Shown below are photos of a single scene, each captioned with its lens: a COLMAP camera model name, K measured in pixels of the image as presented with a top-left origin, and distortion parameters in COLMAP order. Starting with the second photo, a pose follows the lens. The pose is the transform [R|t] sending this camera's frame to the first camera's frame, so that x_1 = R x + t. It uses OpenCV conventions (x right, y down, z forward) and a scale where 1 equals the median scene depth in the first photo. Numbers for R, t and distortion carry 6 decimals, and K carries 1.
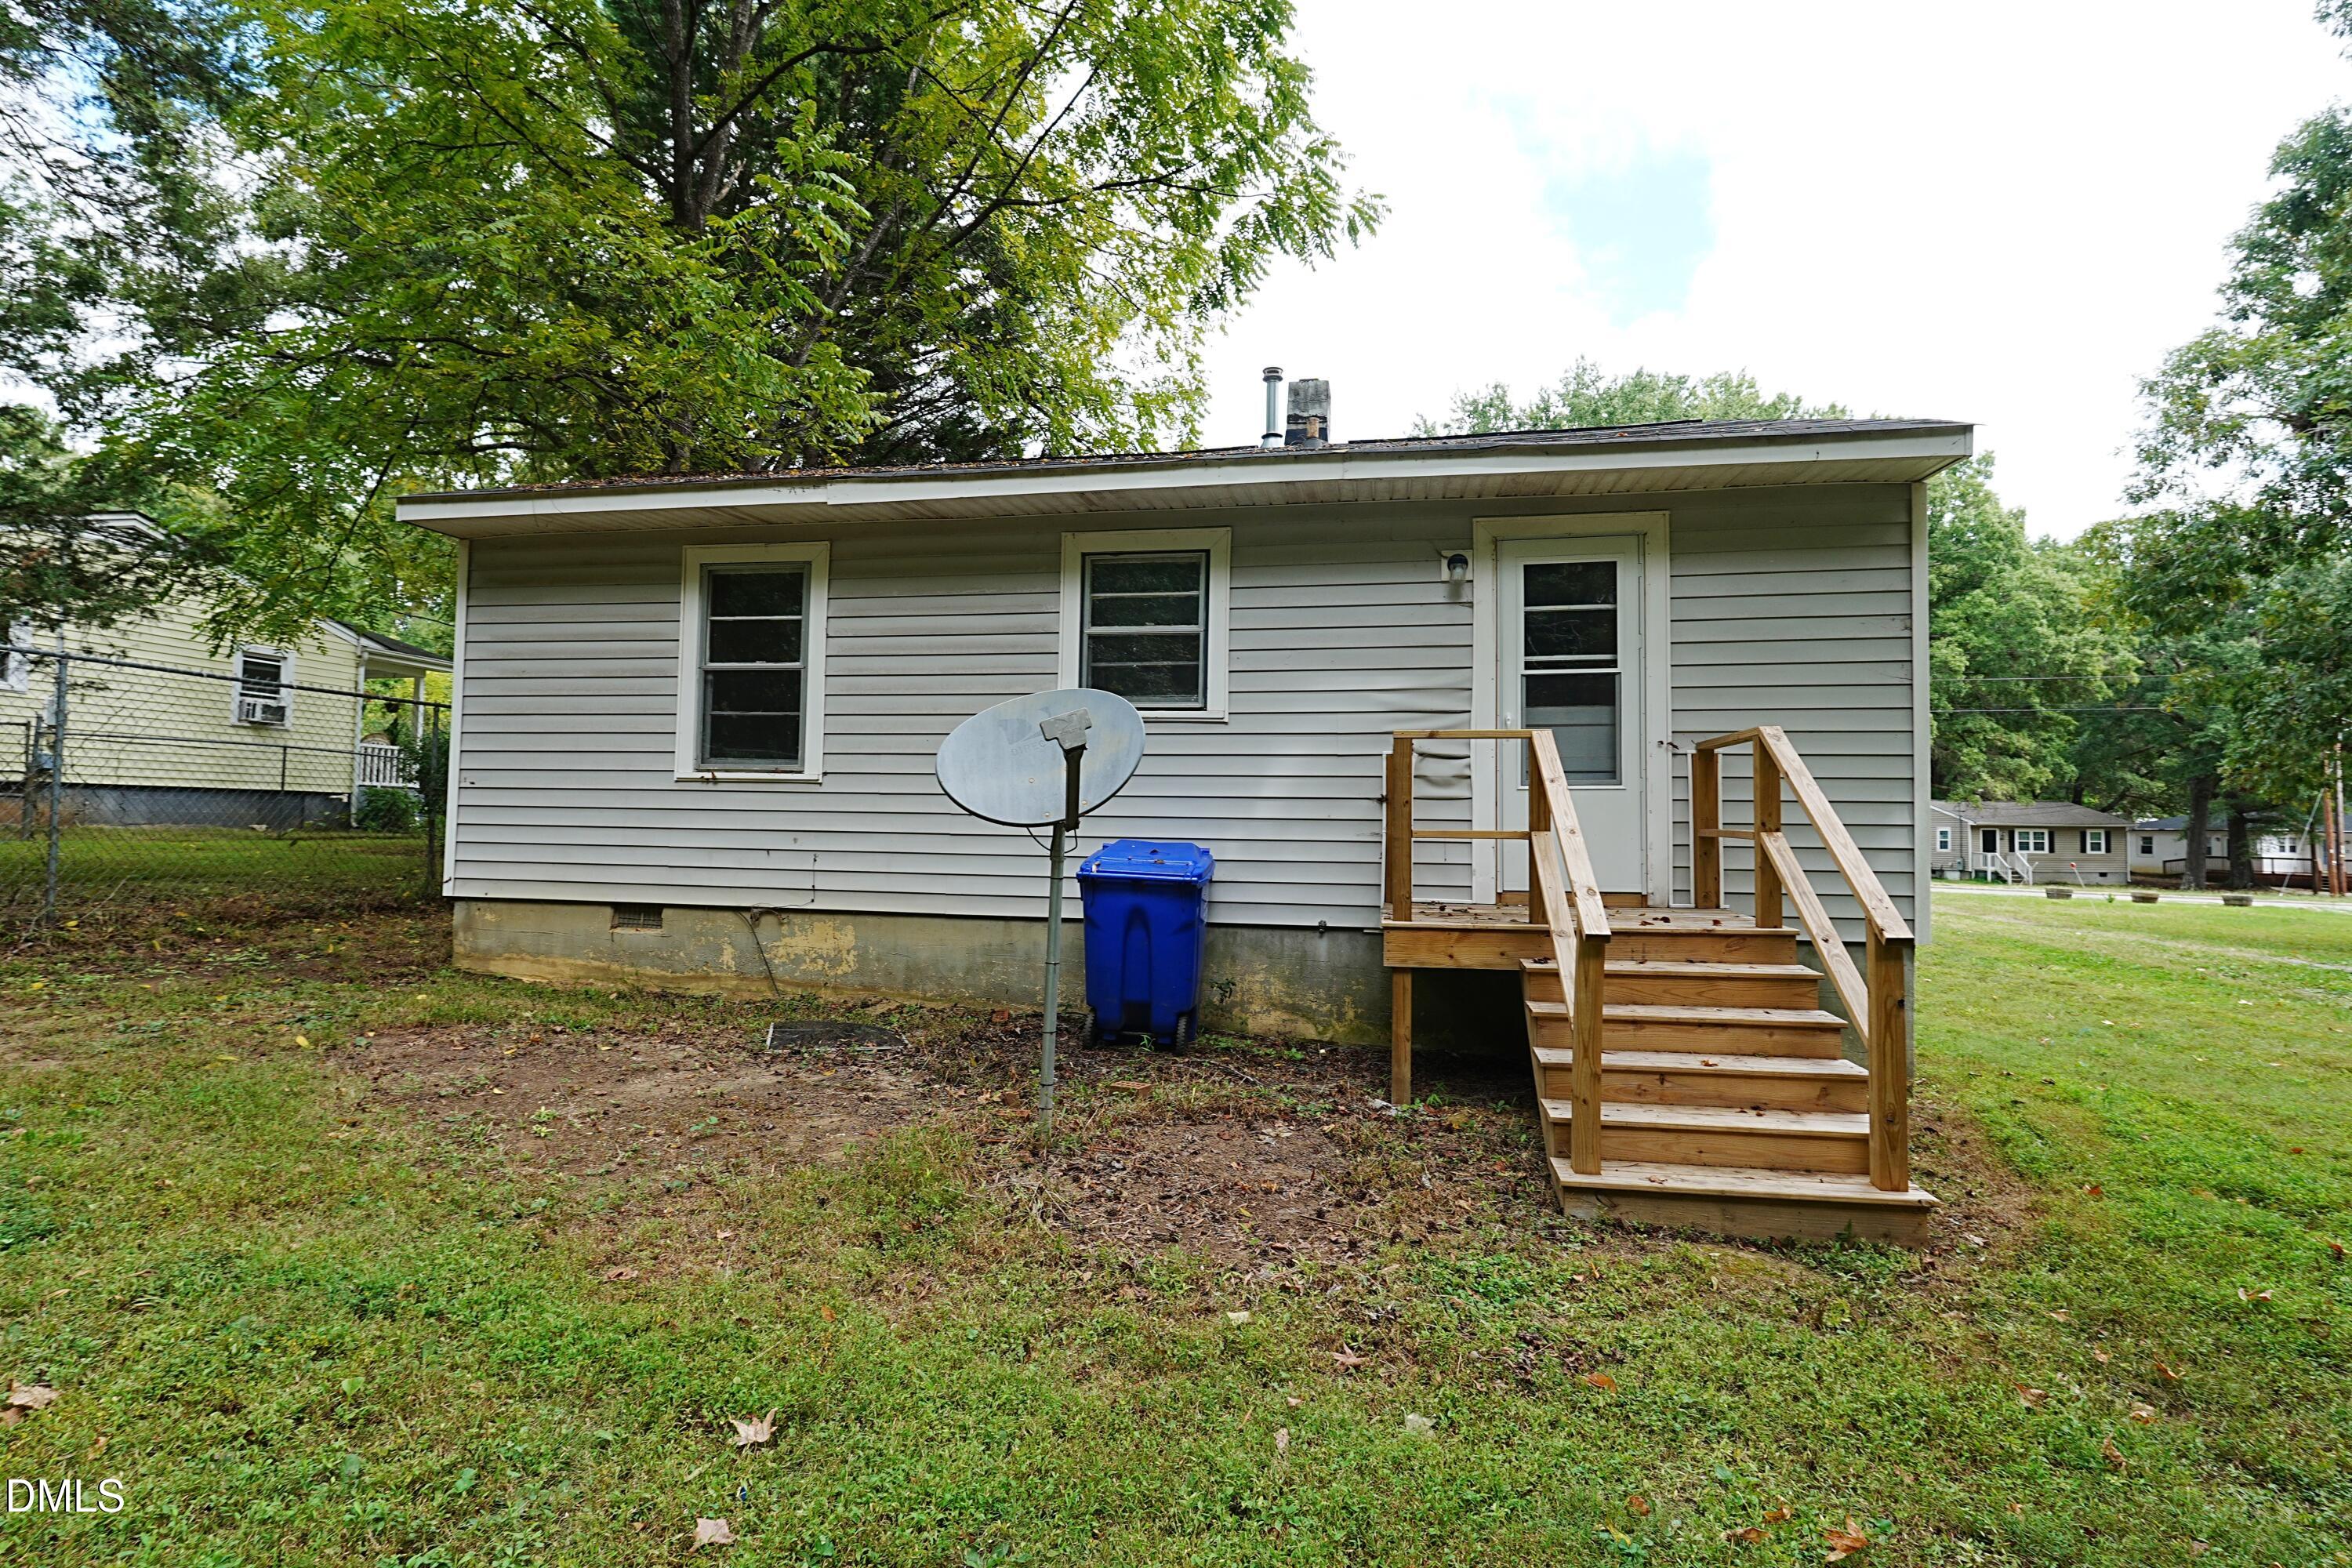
lens RADIAL K [[1136.8, 0, 1179.4], [0, 1136.8, 782.0], [0, 0, 1]] dist [-0.001599, 0.001004]
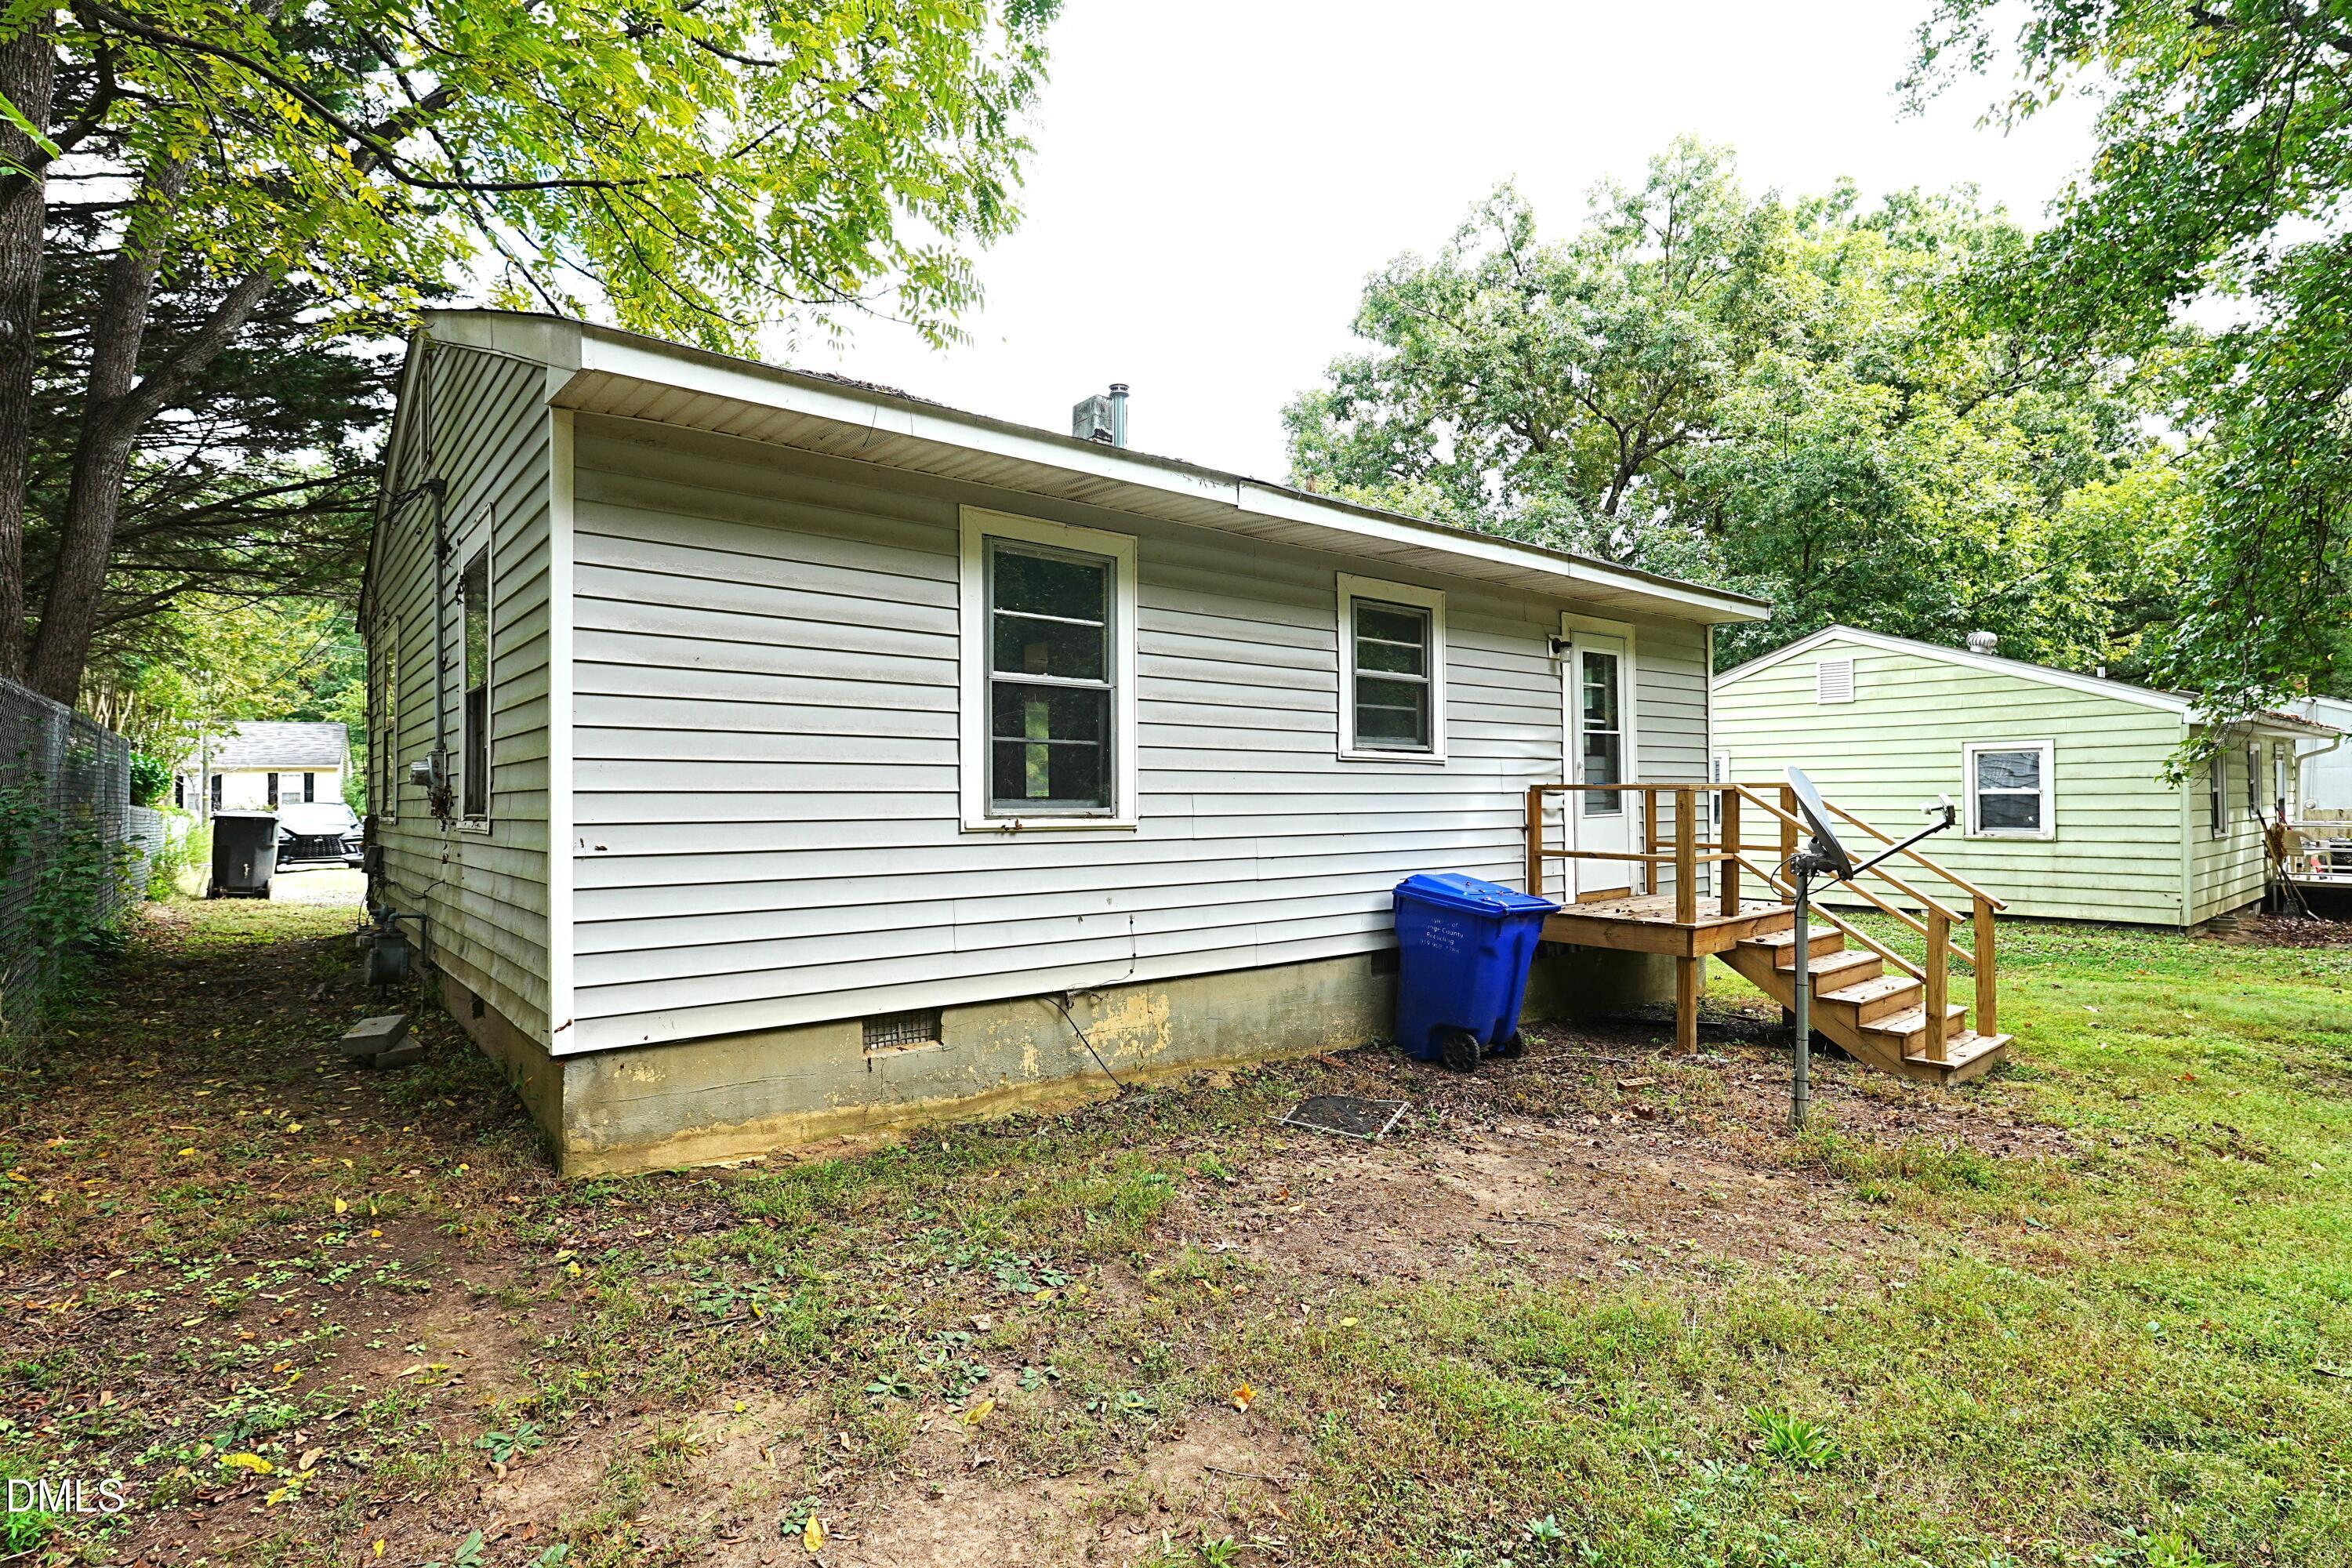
lens RADIAL K [[1136.8, 0, 1179.0], [0, 1136.8, 793.2], [0, 0, 1]] dist [-0.001599, 0.001004]
pose [[0.640280, -0.013122, 0.768030, -0.927062], [-0.010102, 0.999624, 0.025500, -0.046475], [-0.768075, -0.024086, 0.639906, 0.442605]]
